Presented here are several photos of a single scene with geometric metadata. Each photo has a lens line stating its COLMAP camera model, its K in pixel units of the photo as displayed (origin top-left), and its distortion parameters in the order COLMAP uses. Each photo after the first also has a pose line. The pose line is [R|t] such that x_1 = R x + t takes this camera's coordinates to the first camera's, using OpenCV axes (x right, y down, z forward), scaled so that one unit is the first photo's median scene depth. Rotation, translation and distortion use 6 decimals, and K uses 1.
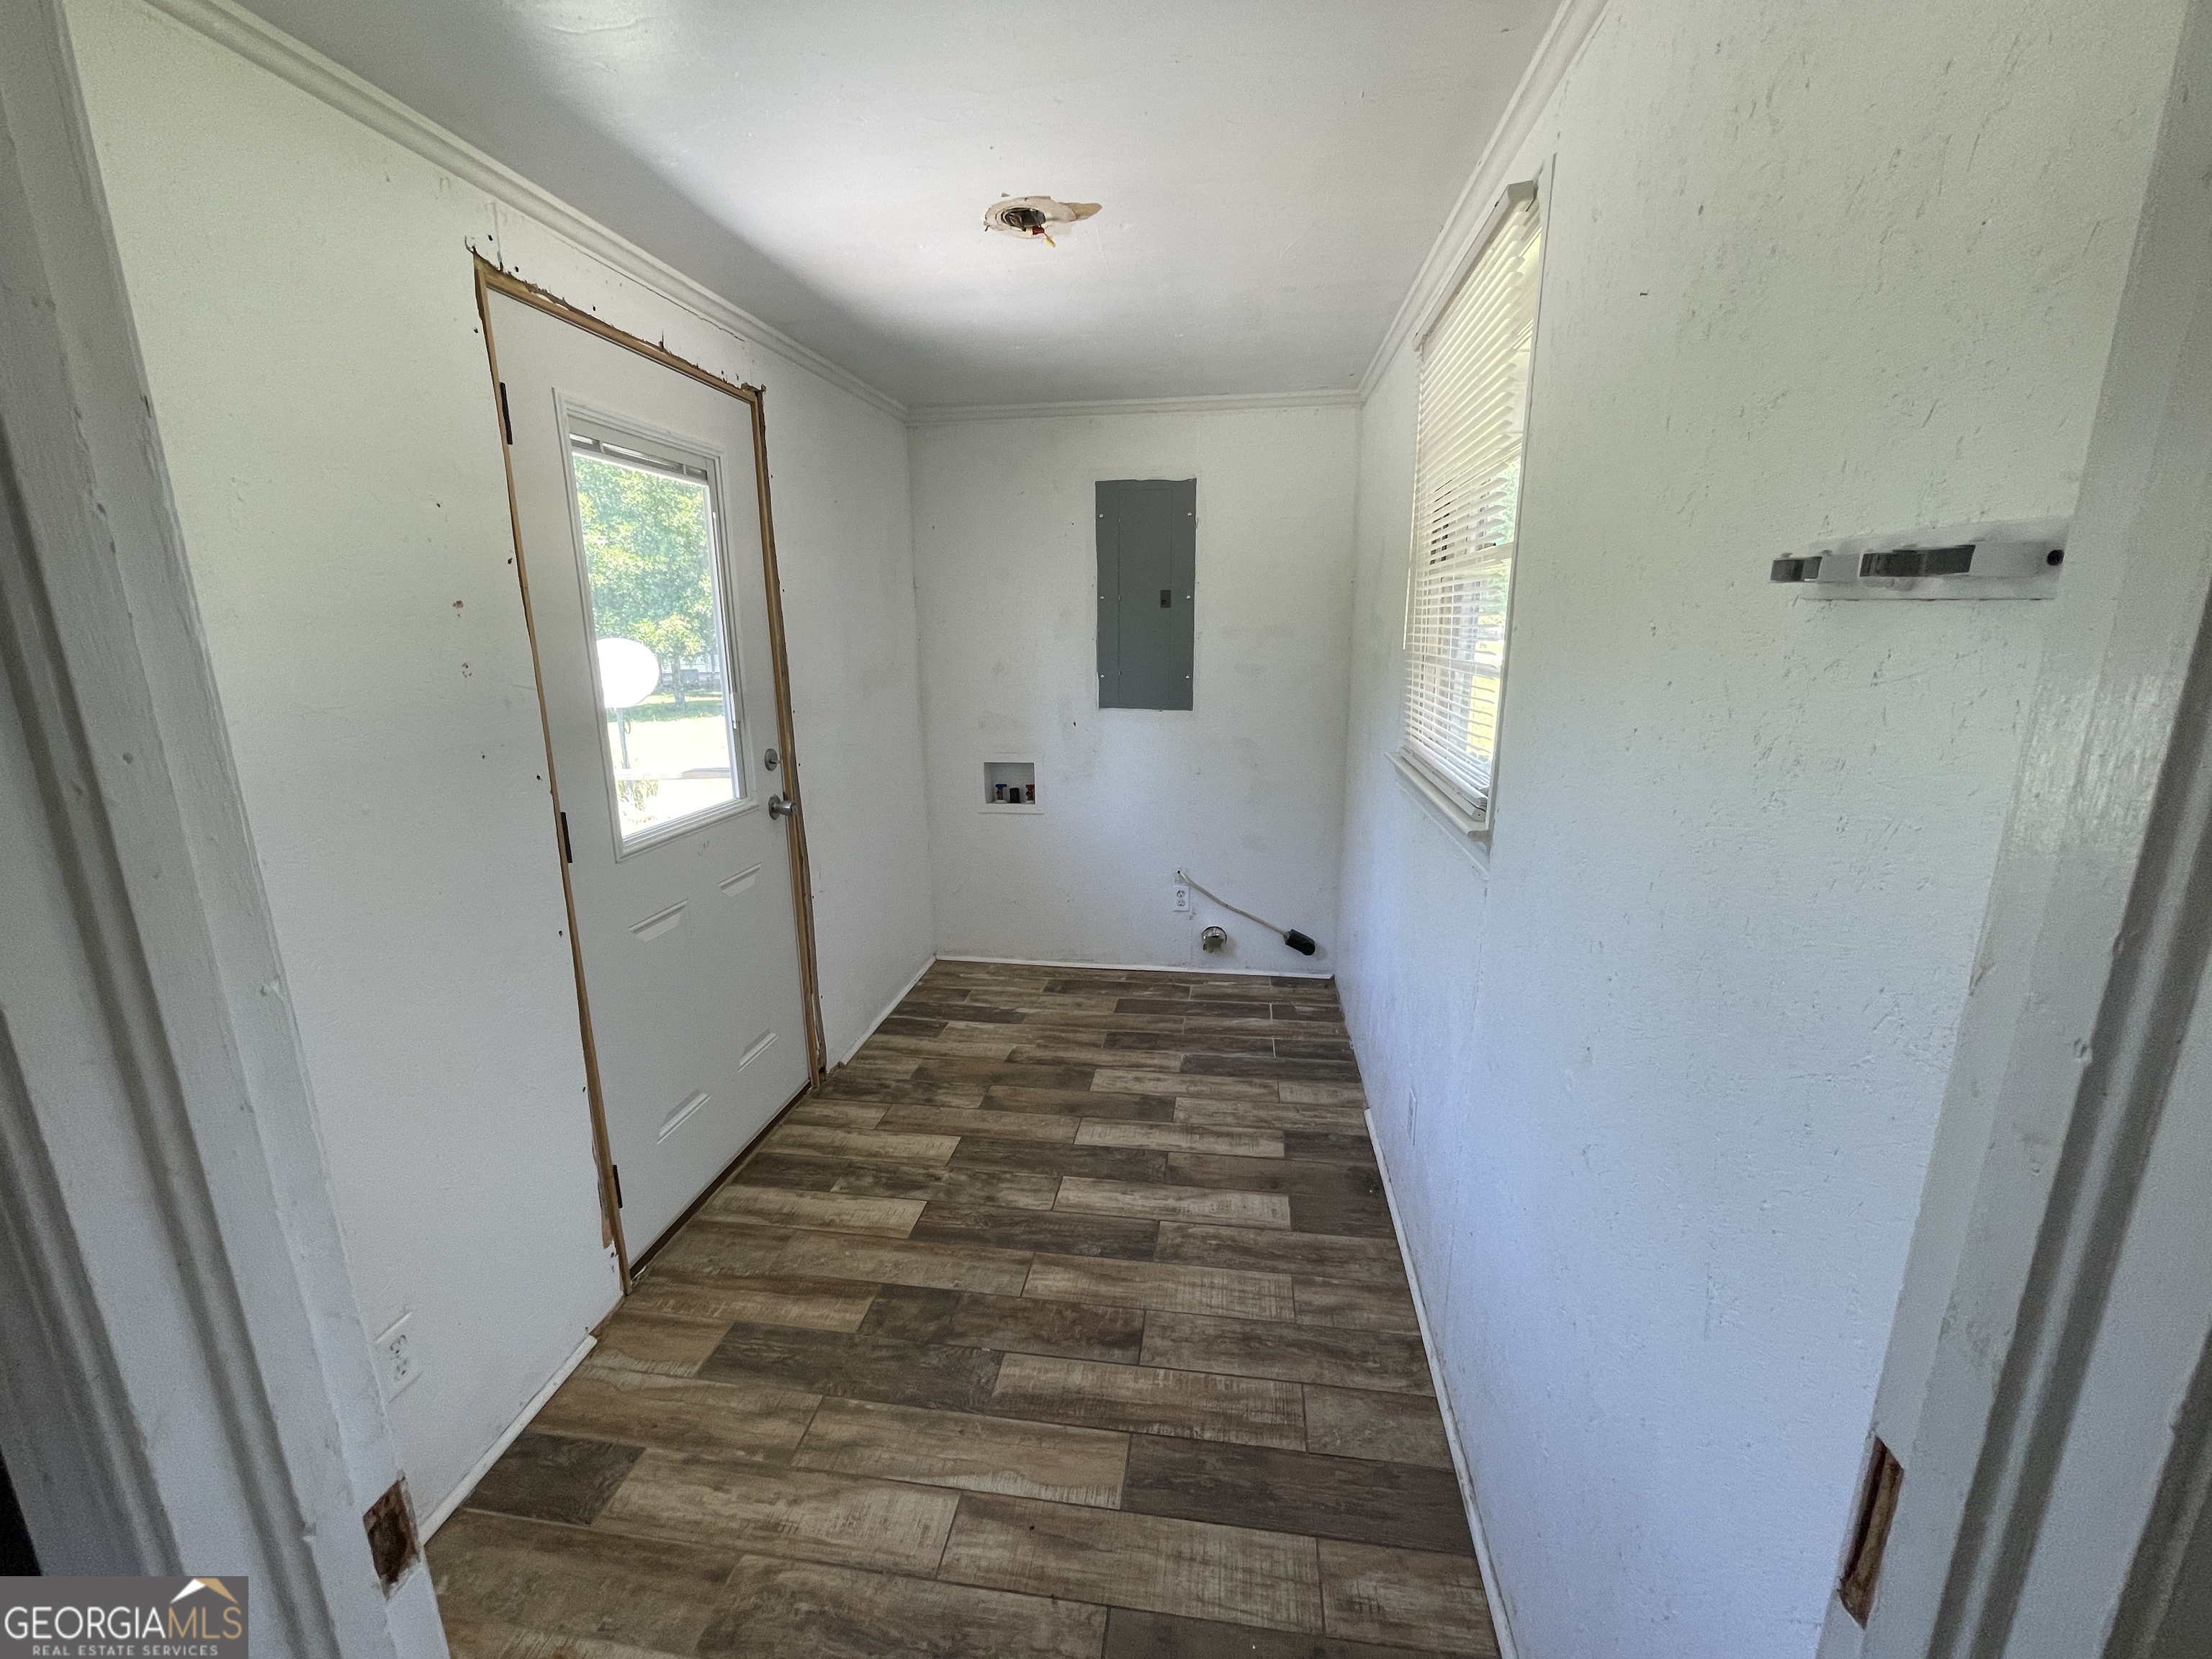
lens RADIAL K [[902.3, 0, 1106.1], [0, 902.3, 834.3], [0, 0, 1]] dist [-0.004053, -0.000311]
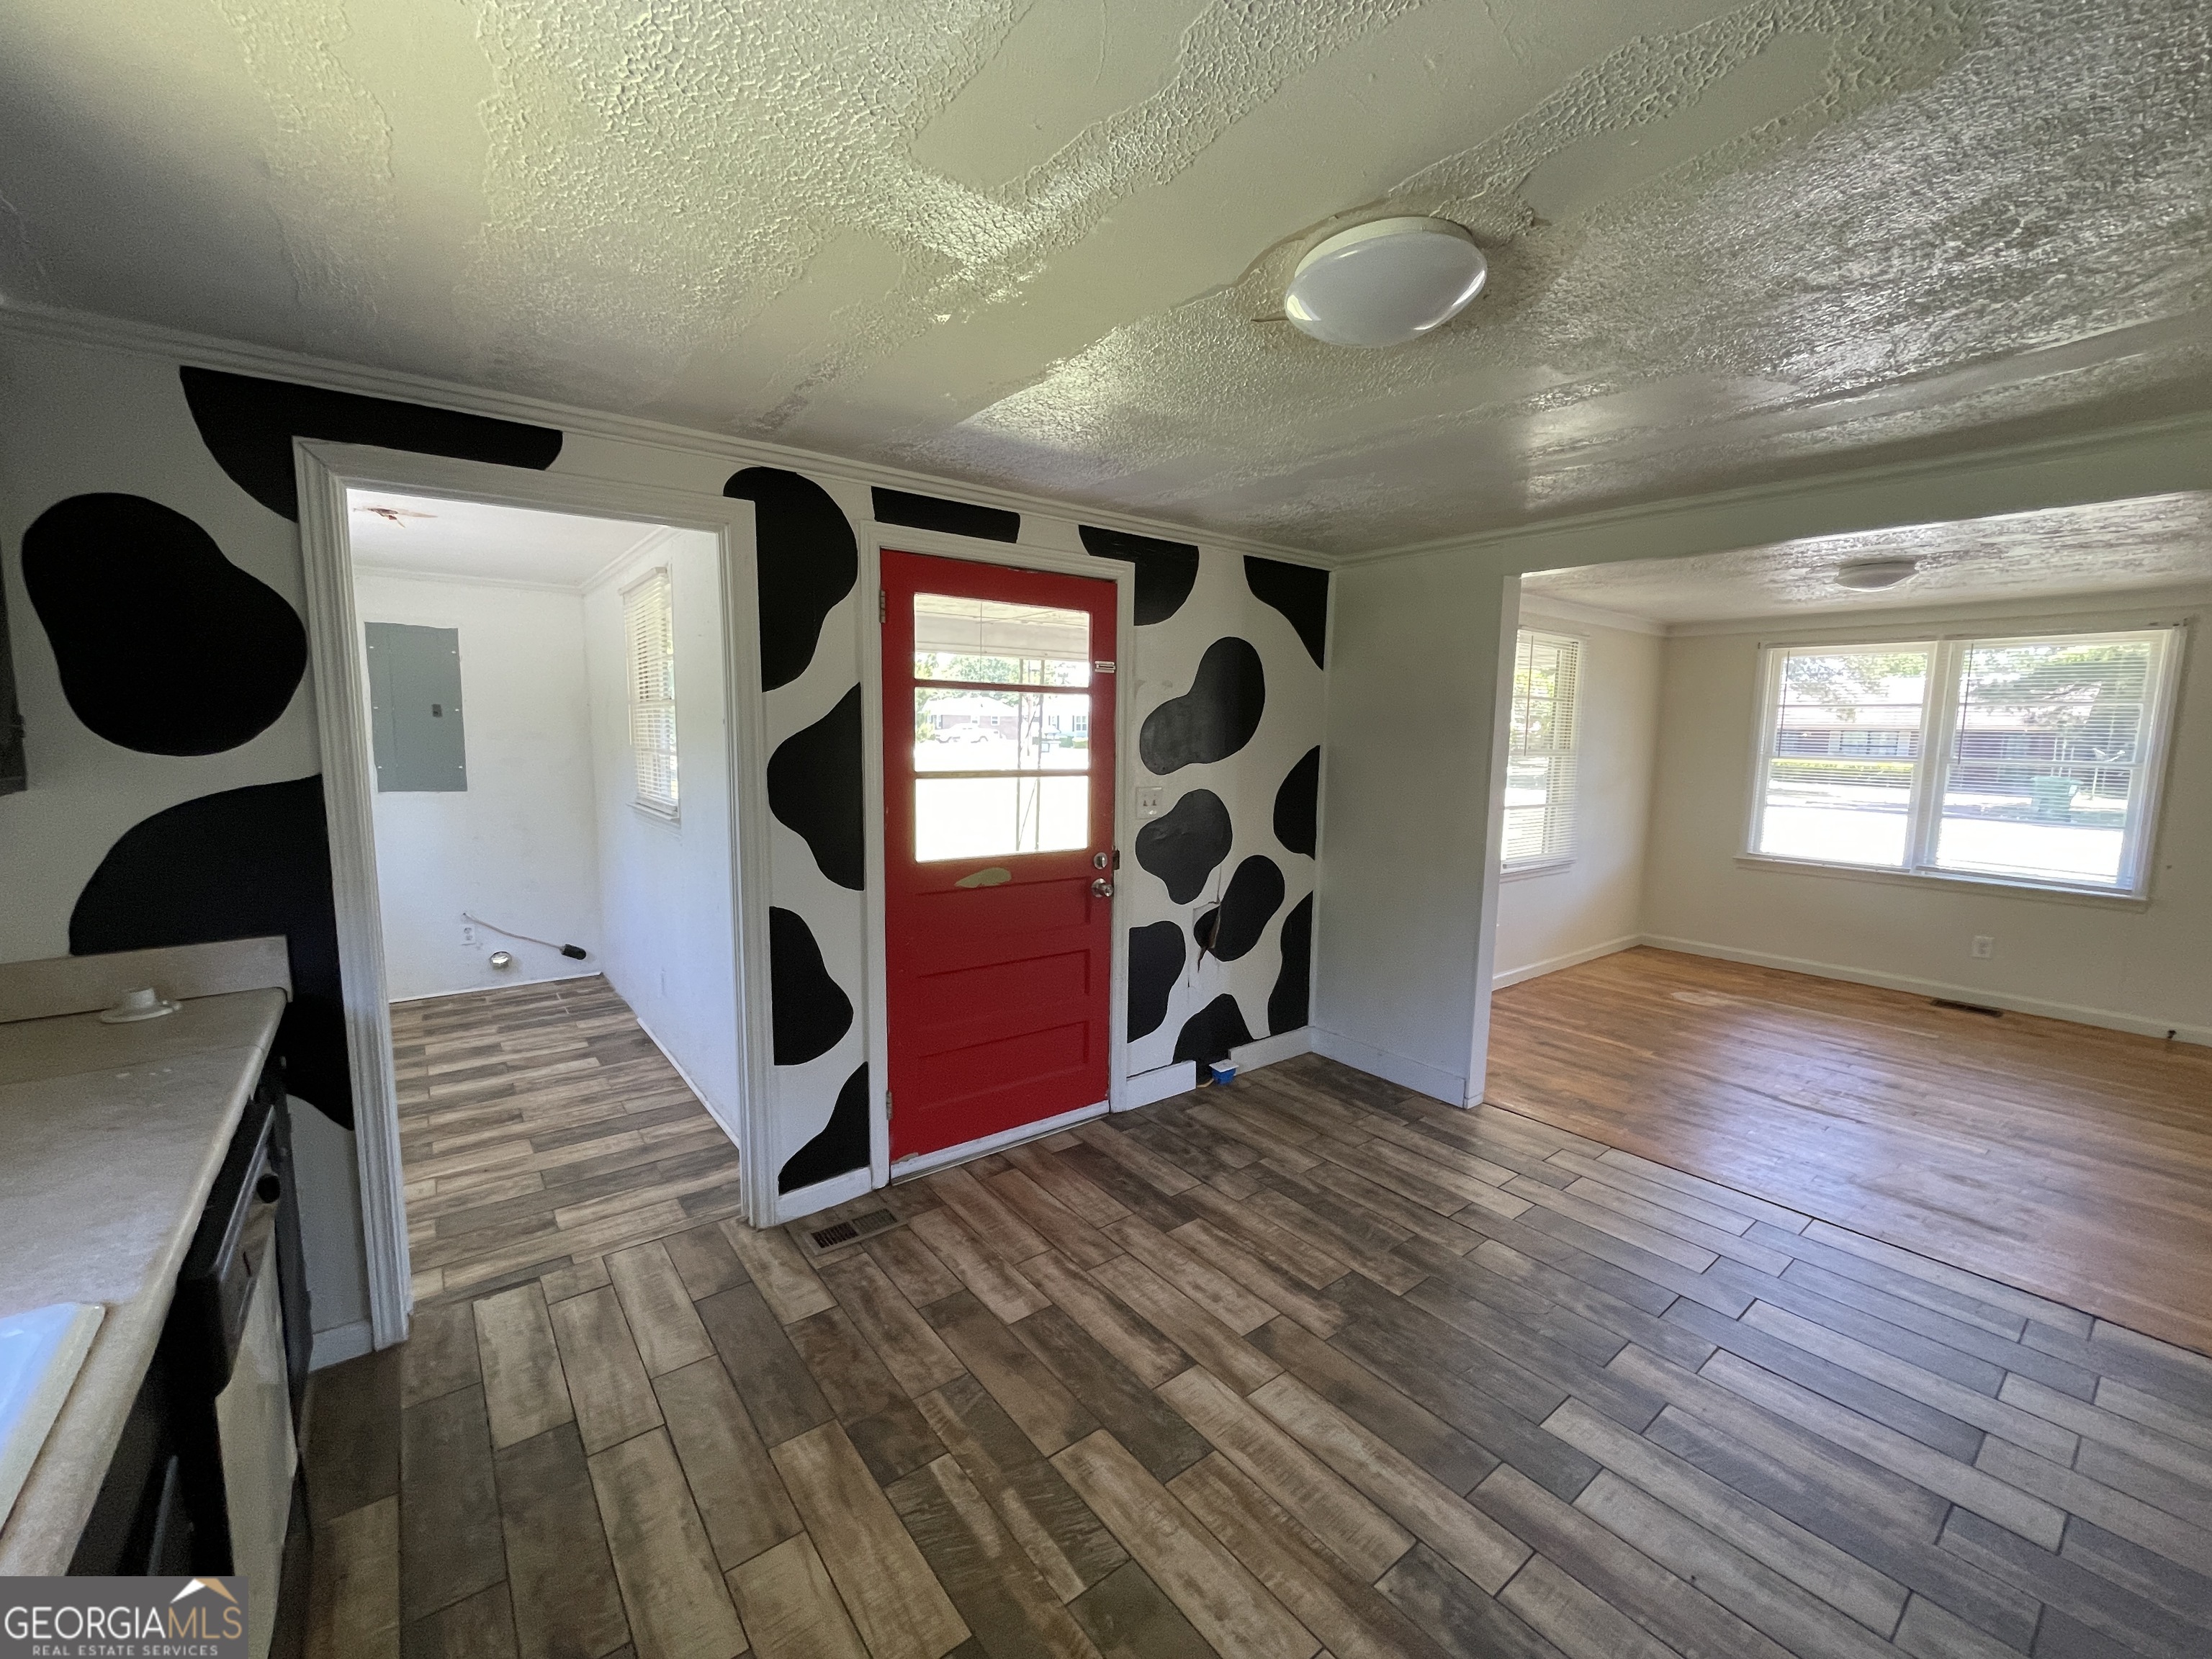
lens RADIAL K [[902.3, 0, 1112.4], [0, 902.3, 834.3], [0, 0, 1]] dist [-0.004053, -0.000311]
pose [[0.689655, -0.062285, 0.721454, -0.280842], [0.146078, 0.987778, -0.054362, 0.185375], [-0.709251, 0.142880, 0.690325, -0.800388]]
